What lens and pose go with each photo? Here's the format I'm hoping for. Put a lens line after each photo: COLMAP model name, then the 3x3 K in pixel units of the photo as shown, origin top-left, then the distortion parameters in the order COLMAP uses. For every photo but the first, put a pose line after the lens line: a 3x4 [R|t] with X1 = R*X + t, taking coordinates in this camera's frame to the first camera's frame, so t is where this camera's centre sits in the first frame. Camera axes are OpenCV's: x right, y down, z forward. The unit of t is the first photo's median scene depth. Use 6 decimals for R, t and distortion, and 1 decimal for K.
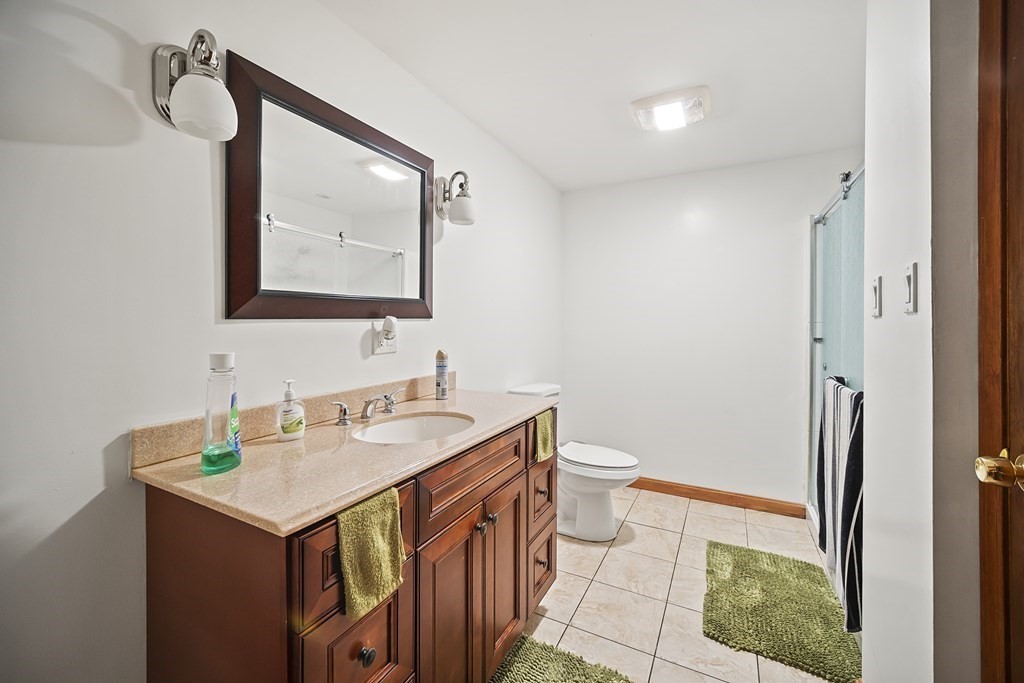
lens RADIAL K [[411.6, 0, 509.1], [0, 411.6, 317.7], [0, 0, 1]] dist [-0.001831, -0.000543]
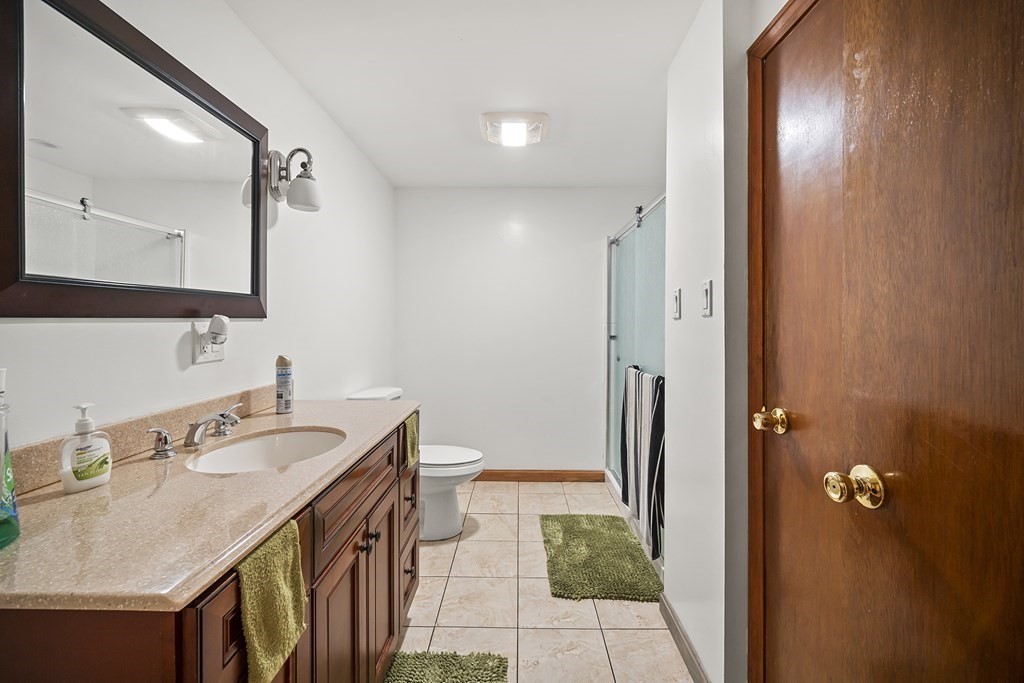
lens RADIAL K [[414.2, 0, 509.6], [0, 414.2, 321.6], [0, 0, 1]] dist [-0.002506, -0.000408]
pose [[0.892902, 0.002282, 0.450246, -0.146935], [-0.005426, 0.999969, 0.005693, 0.001304], [-0.450219, -0.007526, 0.892887, 0.028998]]
